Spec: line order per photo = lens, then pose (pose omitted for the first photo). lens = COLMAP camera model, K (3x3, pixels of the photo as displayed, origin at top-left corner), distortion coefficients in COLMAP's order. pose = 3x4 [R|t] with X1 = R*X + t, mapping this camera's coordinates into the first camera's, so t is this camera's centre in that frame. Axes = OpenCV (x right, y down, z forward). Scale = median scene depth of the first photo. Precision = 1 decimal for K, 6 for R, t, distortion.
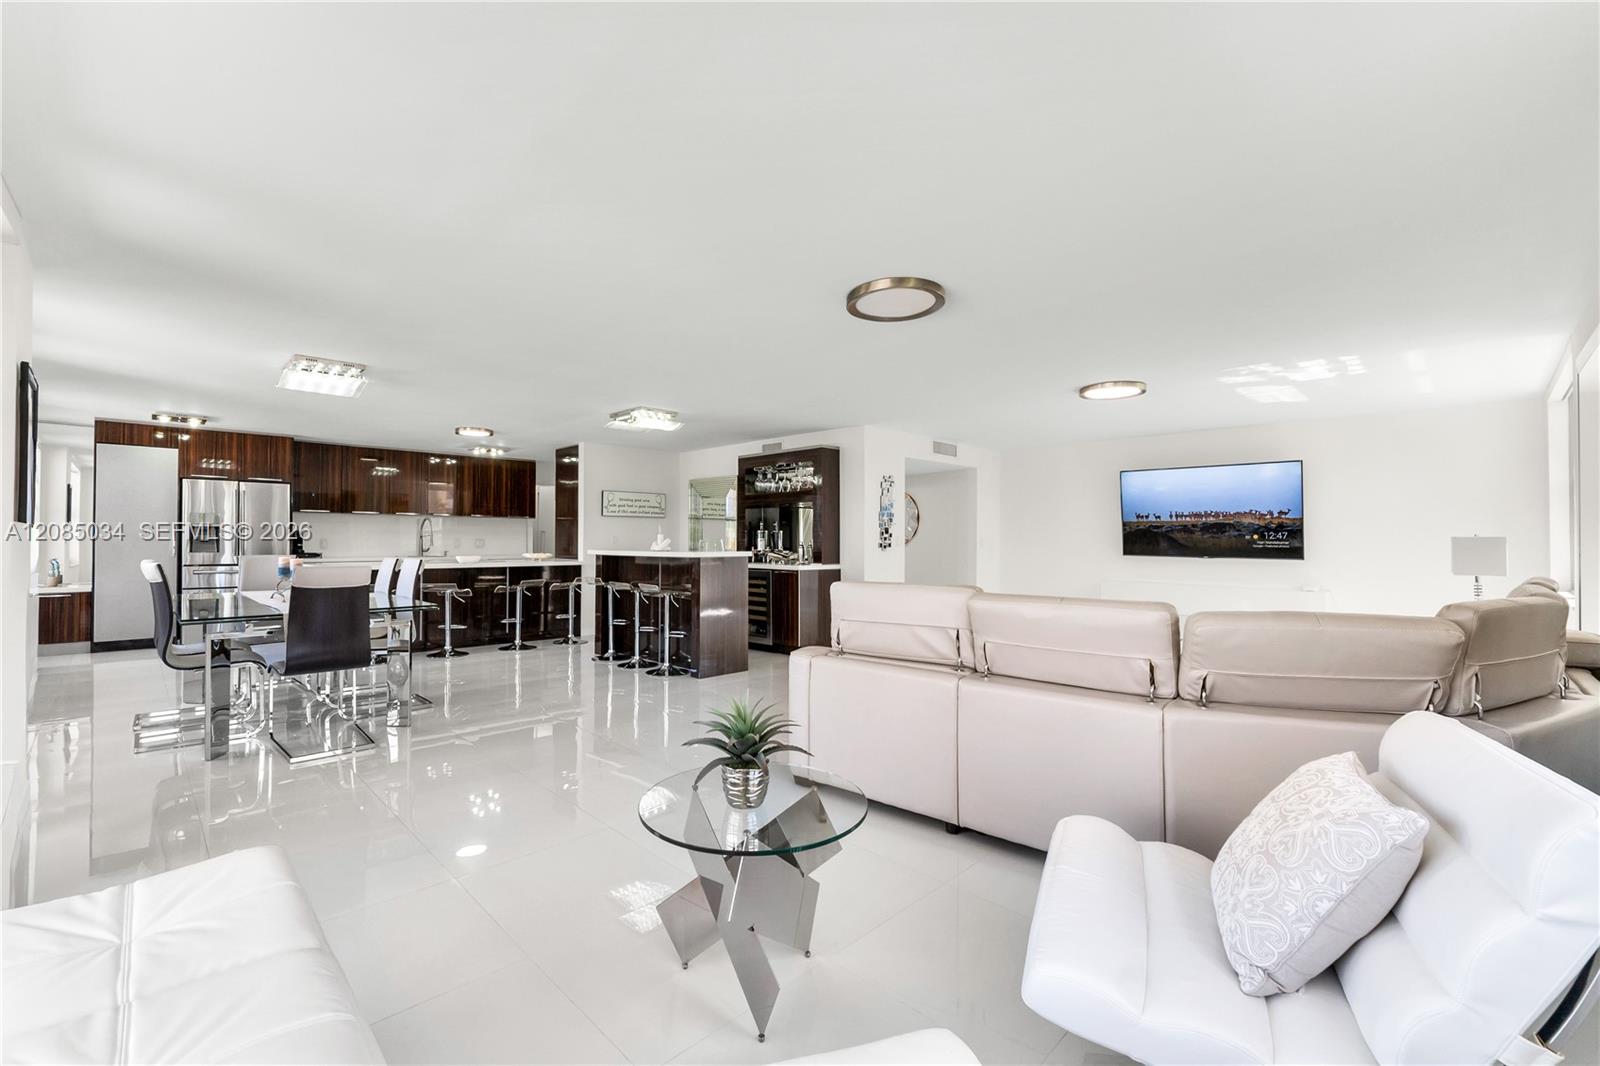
lens RADIAL K [[677.4, 0, 800.3], [0, 677.4, 535.0], [0, 0, 1]] dist [-0.005401, -0.000937]
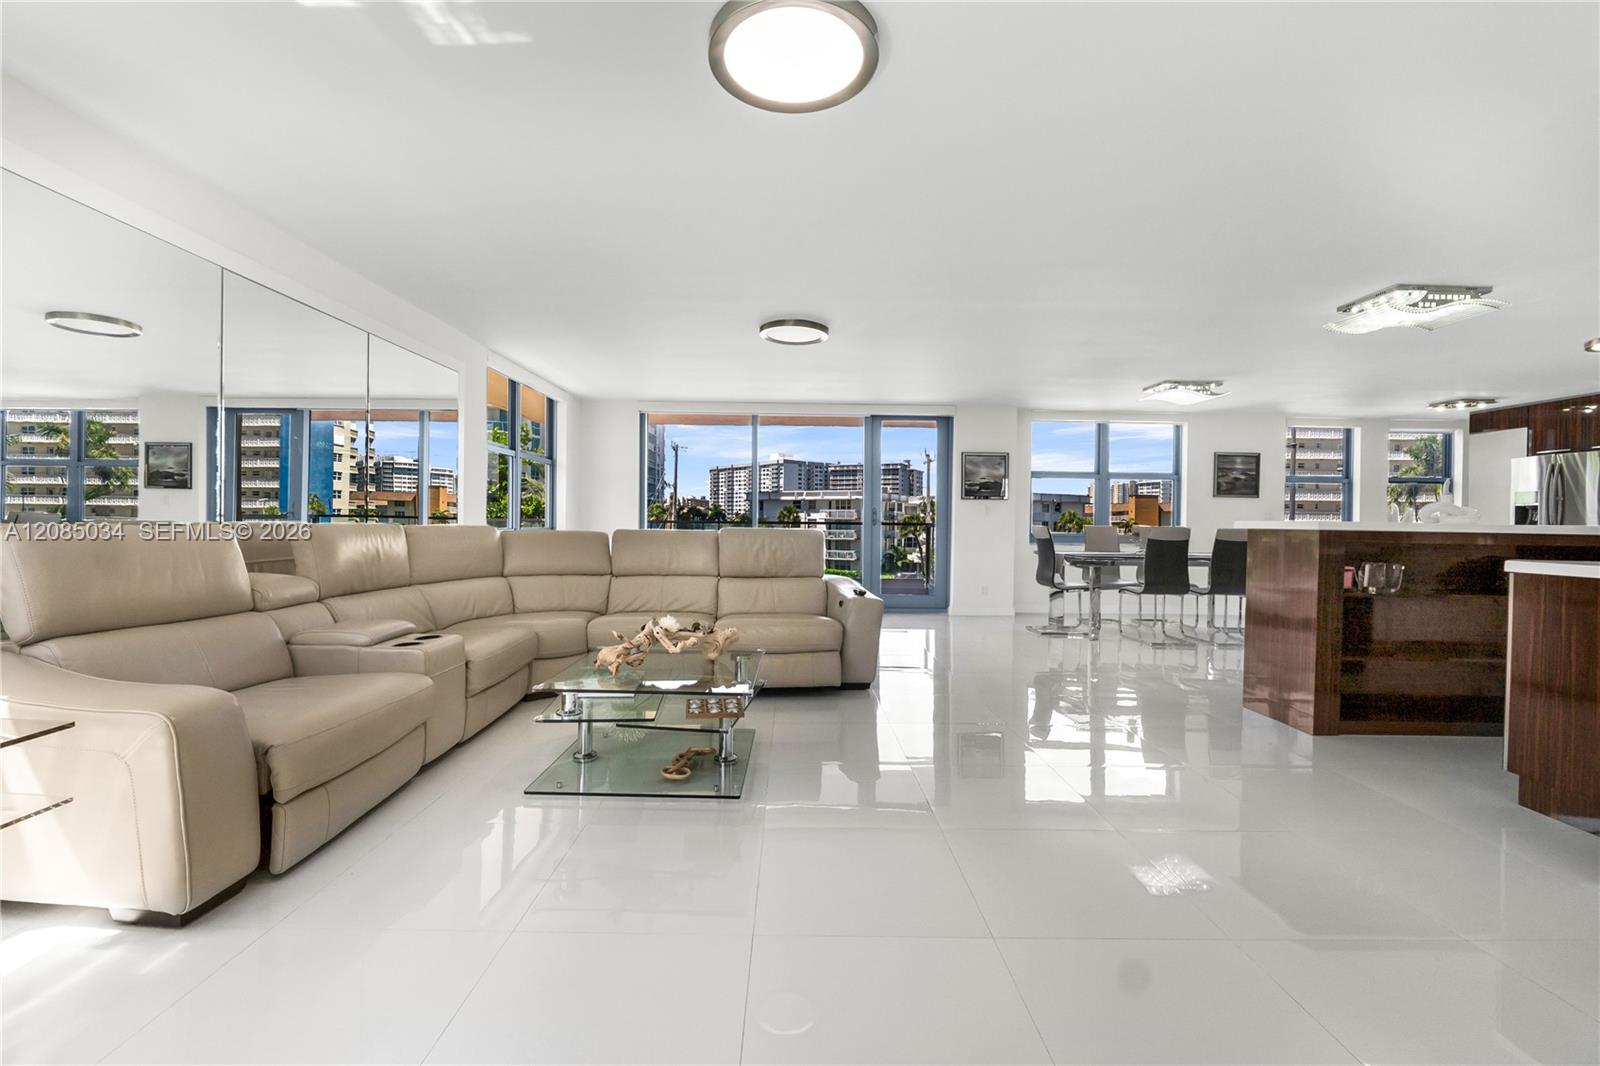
lens RADIAL K [[677.4, 0, 794.6], [0, 677.4, 528.1], [0, 0, 1]] dist [-0.005401, -0.000937]
pose [[-0.696086, -0.006272, -0.717931, 0.518843], [-0.008949, 0.999960, -0.000059, 0.029191], [0.717902, 0.006384, -0.696115, 0.916546]]
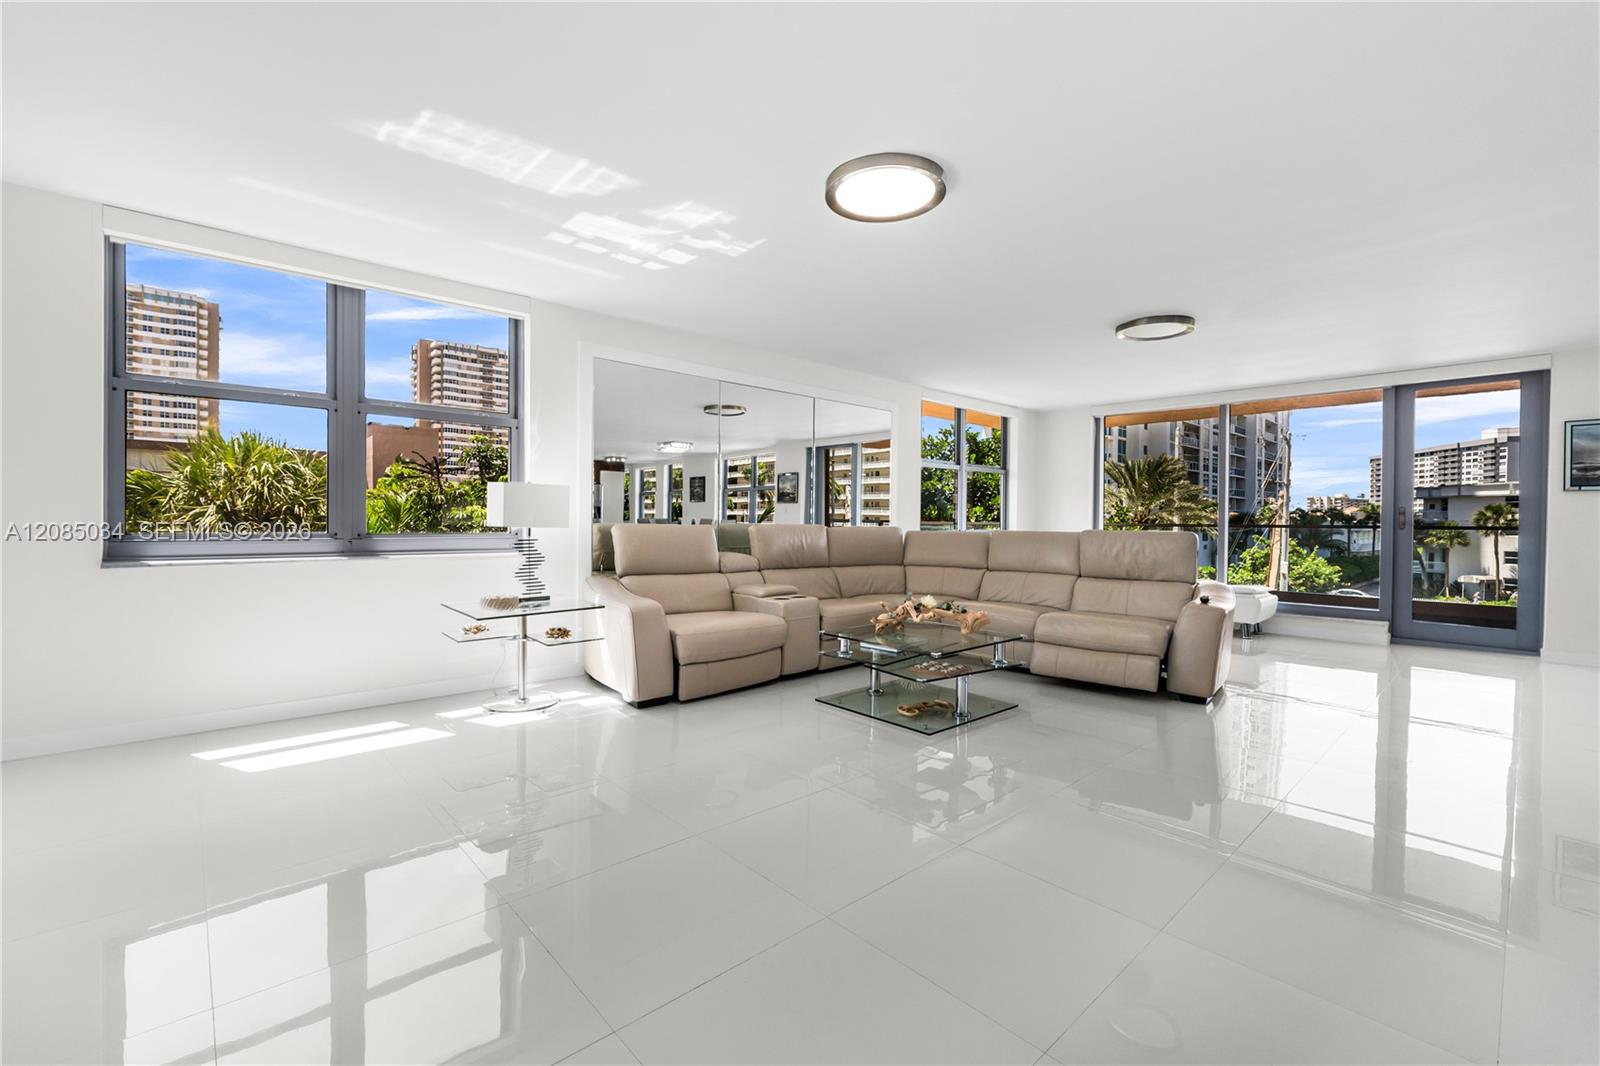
lens RADIAL K [[677.4, 0, 794.0], [0, 677.4, 526.7], [0, 0, 1]] dist [-0.005401, -0.000937]
pose [[-0.999264, -0.014605, 0.035459, 0.366374], [-0.014547, 0.999892, 0.001893, 0.029644], [-0.035483, 0.001376, -0.999369, 1.106996]]
